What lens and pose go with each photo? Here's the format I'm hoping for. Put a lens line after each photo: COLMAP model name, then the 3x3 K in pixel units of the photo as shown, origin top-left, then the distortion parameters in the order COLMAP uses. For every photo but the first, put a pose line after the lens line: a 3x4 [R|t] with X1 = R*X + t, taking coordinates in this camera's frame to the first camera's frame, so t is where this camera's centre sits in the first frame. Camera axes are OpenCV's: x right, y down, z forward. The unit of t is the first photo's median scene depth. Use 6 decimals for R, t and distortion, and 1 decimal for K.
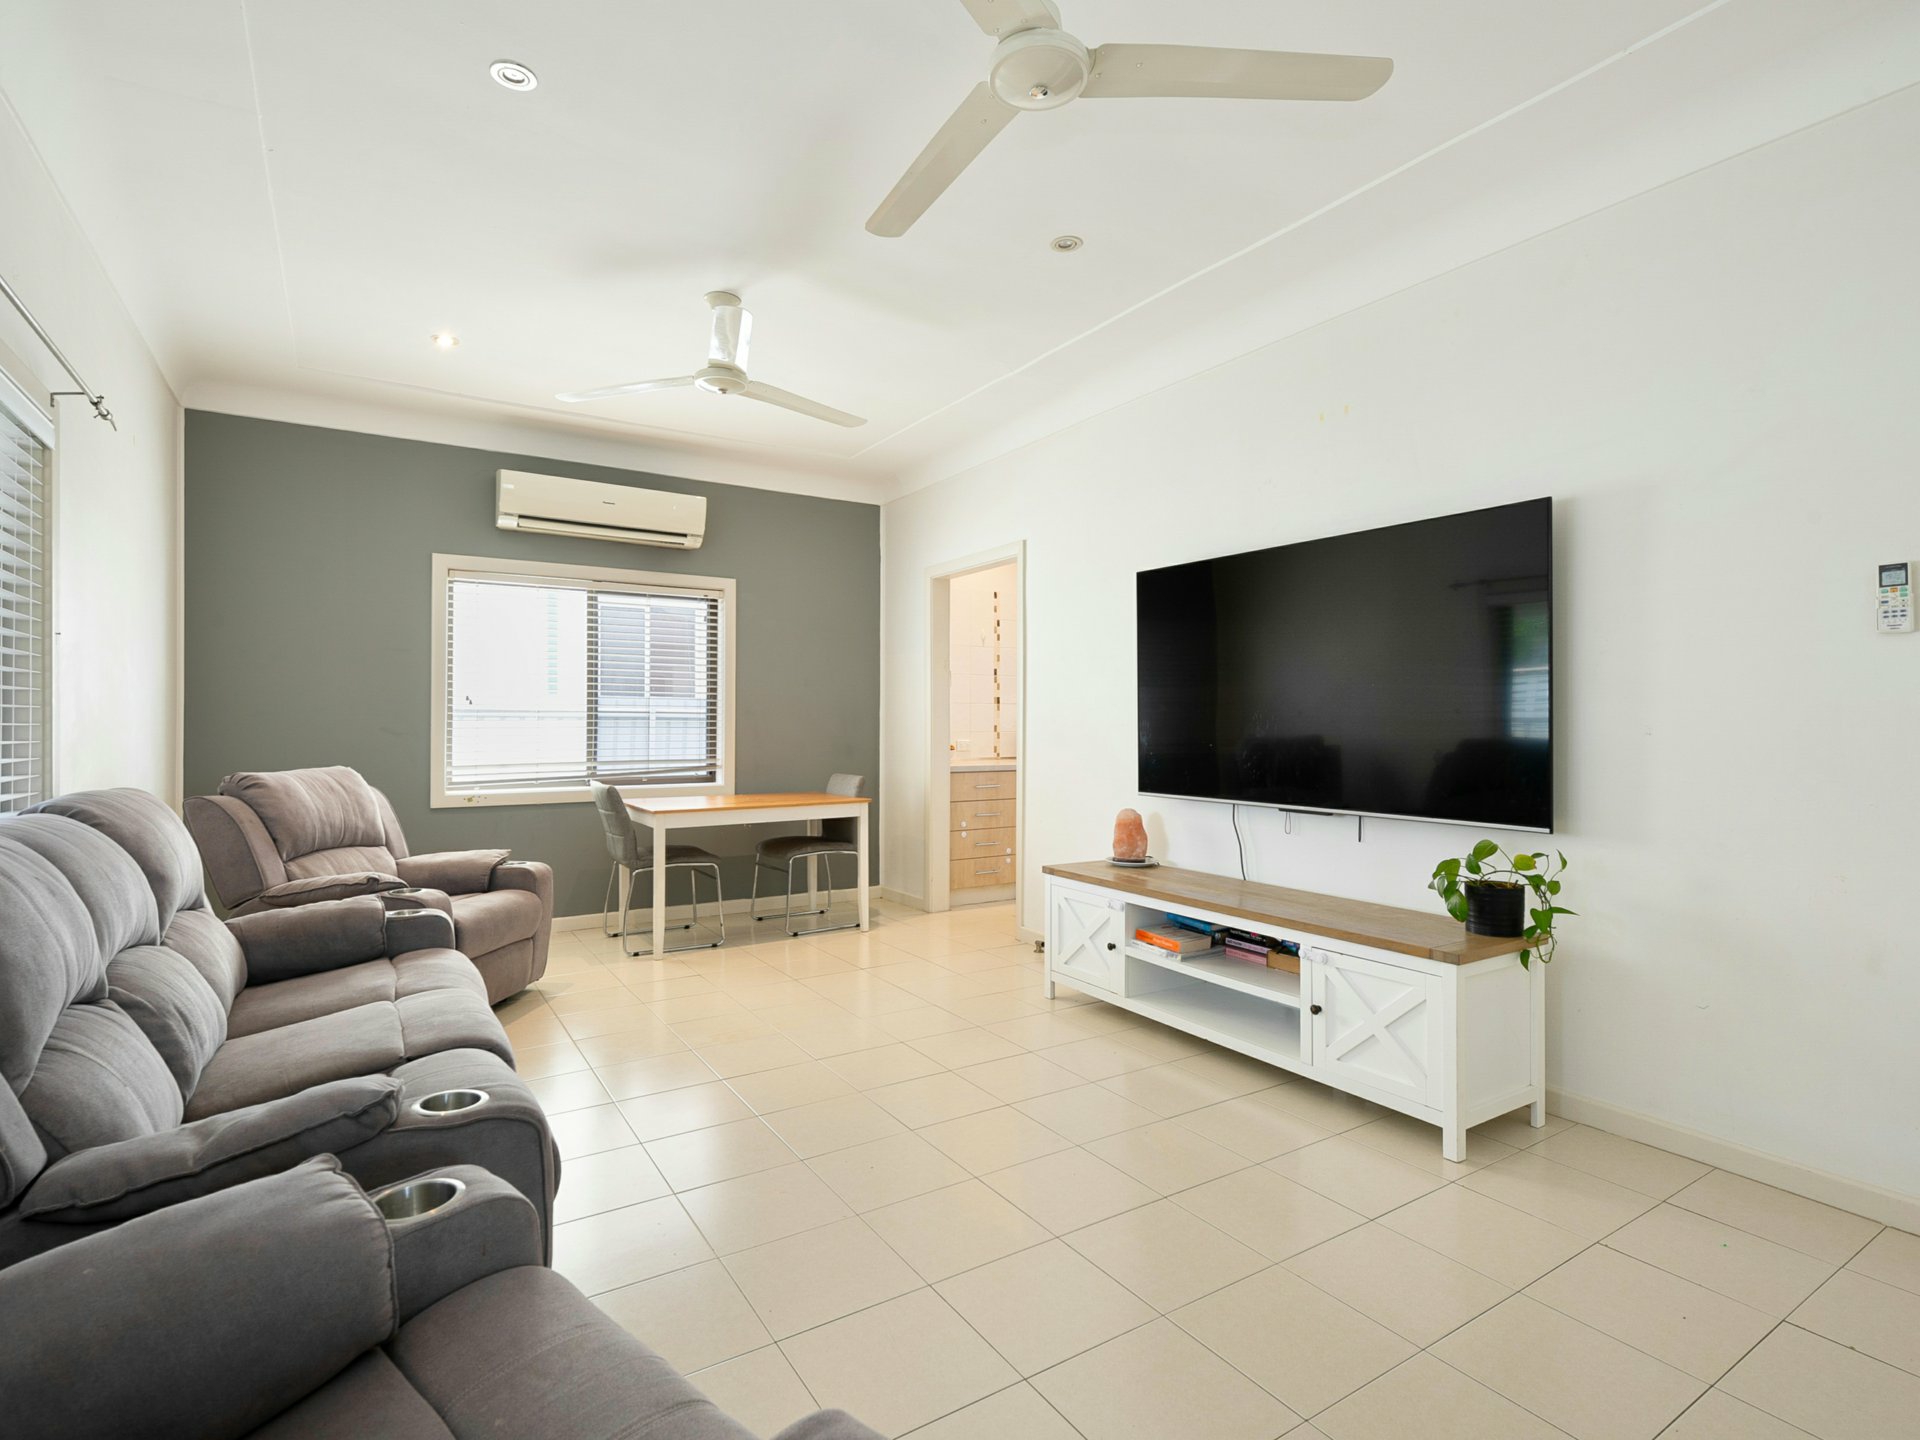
lens RADIAL K [[973.0, 0, 963.0], [0, 973.0, 717.7], [0, 0, 1]] dist [0.000007, 0.000010]
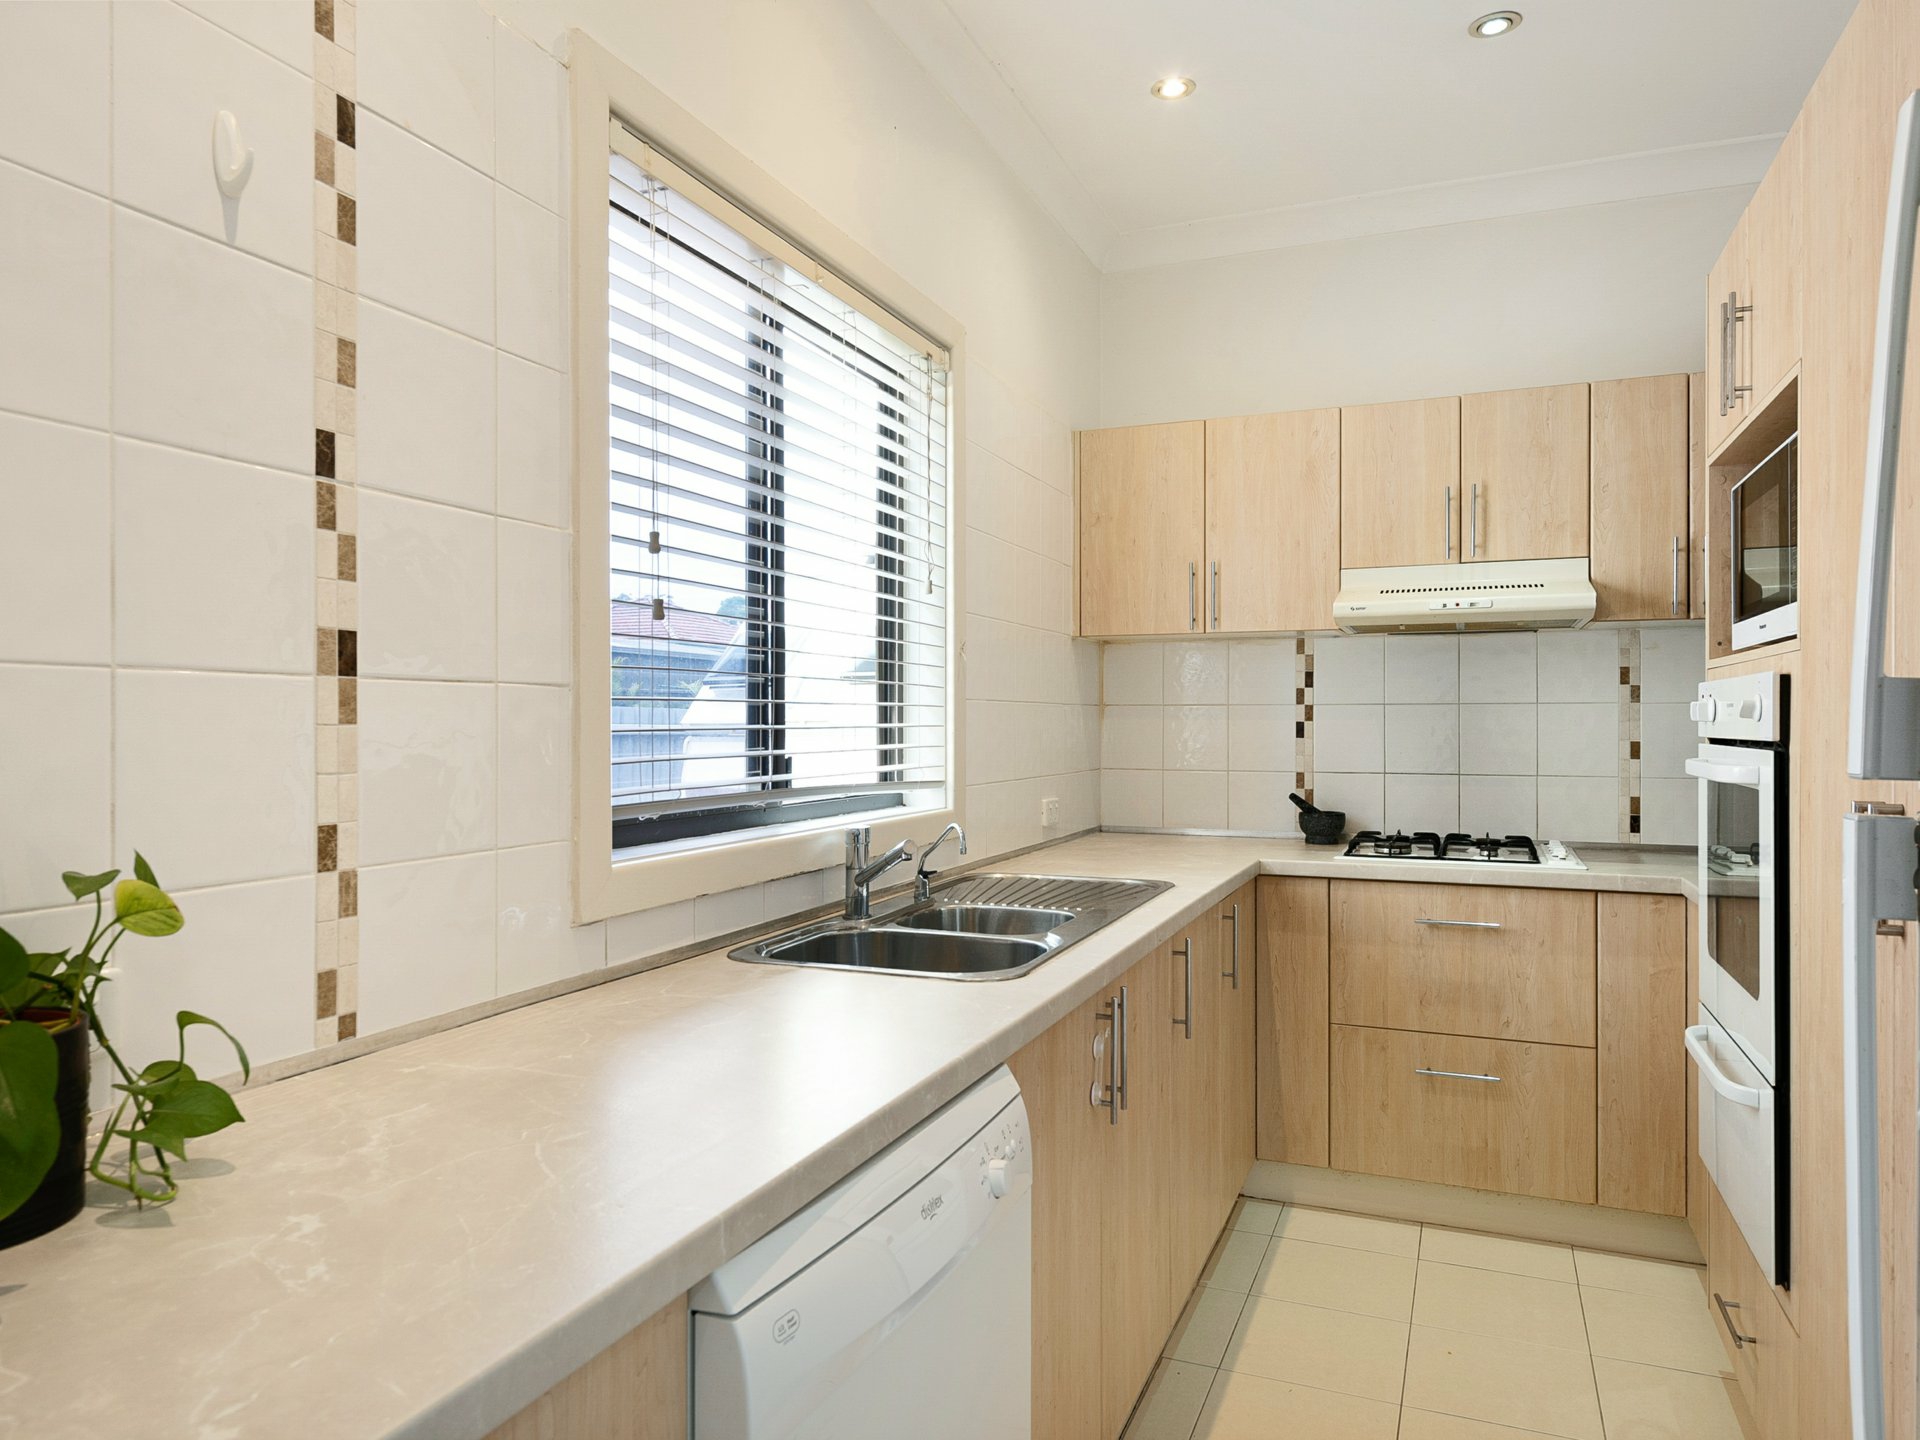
lens RADIAL K [[1207.9, 0, 960.5], [0, 1207.9, 720.6], [0, 0, 1]] dist [-0.000035, 0.000016]
pose [[0.824346, -0.002810, 0.566080, 0.009596], [0.001509, 0.999995, 0.002766, -0.007980], [-0.566085, -0.001426, 0.824346, 0.799865]]
